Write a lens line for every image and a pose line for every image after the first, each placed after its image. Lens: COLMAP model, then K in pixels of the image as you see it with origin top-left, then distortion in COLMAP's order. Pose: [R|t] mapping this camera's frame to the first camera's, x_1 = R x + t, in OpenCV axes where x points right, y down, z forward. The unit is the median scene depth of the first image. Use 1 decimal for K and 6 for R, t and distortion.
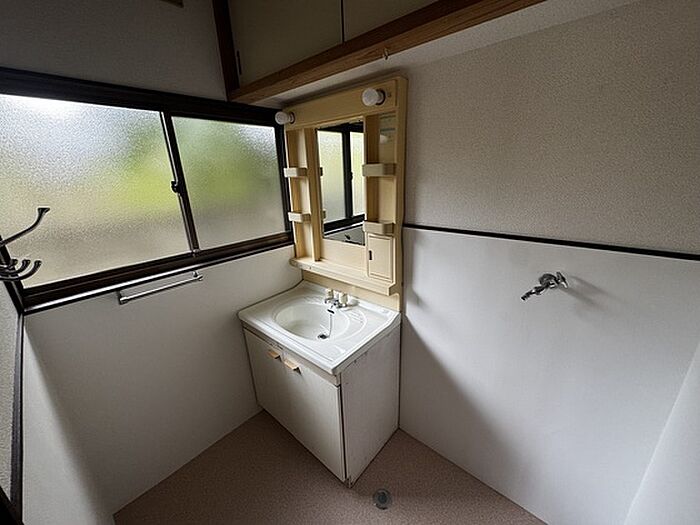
lens RADIAL K [[279.7, 0, 353.1], [0, 279.7, 260.7], [0, 0, 1]] dist [-0.010919, 0.003927]
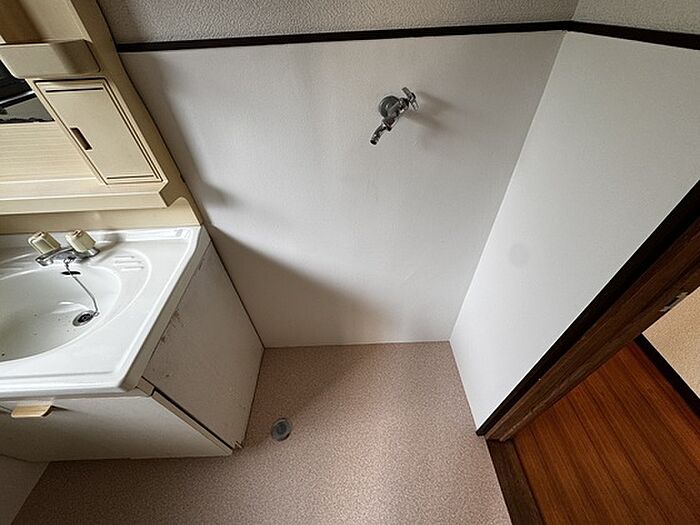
lens RADIAL K [[279.7, 0, 354.5], [0, 279.7, 262.3], [0, 0, 1]] dist [-0.010919, 0.003927]
pose [[0.732234, -0.456822, 0.505120, 0.064121], [0.217692, 0.859759, 0.461979, 0.041023], [-0.645324, -0.228316, 0.728992, 0.298066]]
